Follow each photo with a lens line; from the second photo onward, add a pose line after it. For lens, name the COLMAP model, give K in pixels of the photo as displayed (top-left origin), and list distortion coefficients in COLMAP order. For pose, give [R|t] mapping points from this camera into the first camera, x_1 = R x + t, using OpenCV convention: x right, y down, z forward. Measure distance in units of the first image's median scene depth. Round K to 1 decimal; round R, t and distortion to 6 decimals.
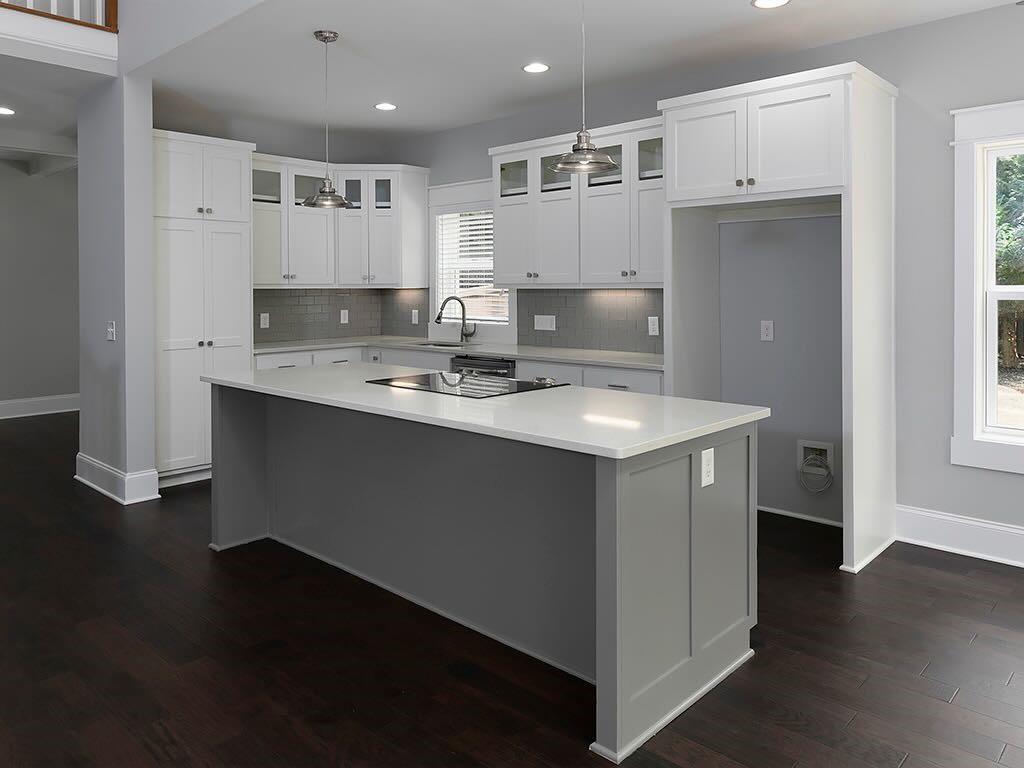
lens RADIAL K [[734.3, 0, 511.8], [0, 734.3, 293.5], [0, 0, 1]] dist [-0.002020, -0.000583]
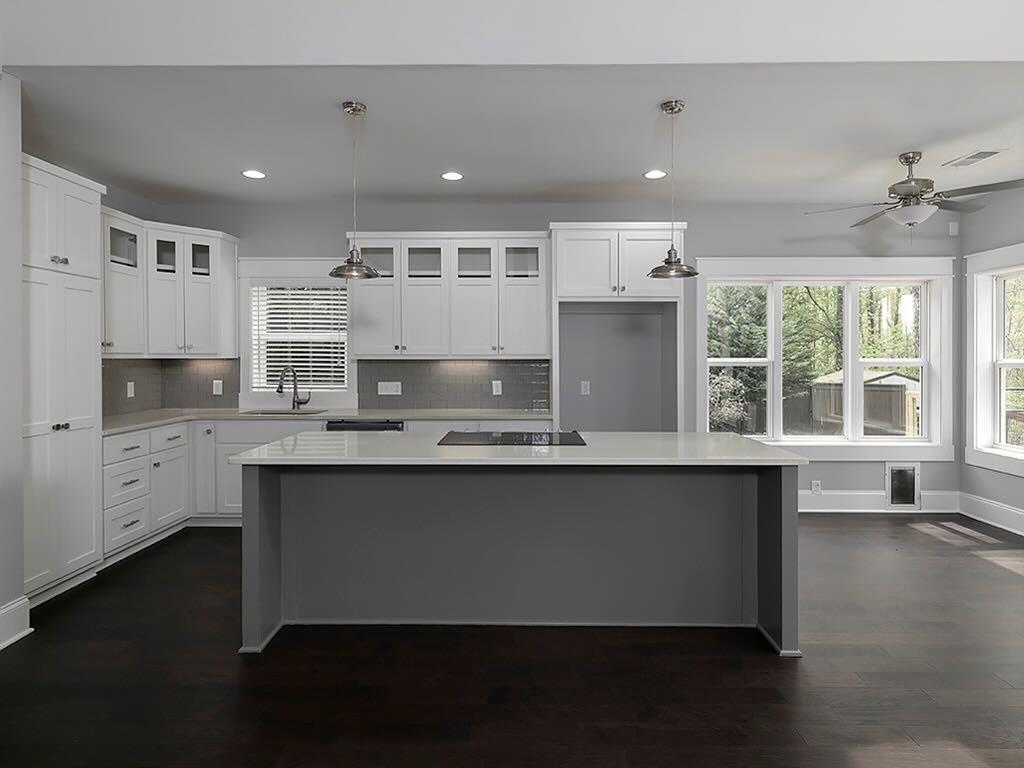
lens RADIAL K [[598.4, 0, 512.5], [0, 598.4, 366.4], [0, 0, 1]] dist [0.000678, 0.000934]
pose [[0.734084, -0.004531, 0.679044, -0.443223], [0.002399, 0.999989, 0.004079, 0.001245], [-0.679055, -0.001366, 0.734086, 0.166666]]
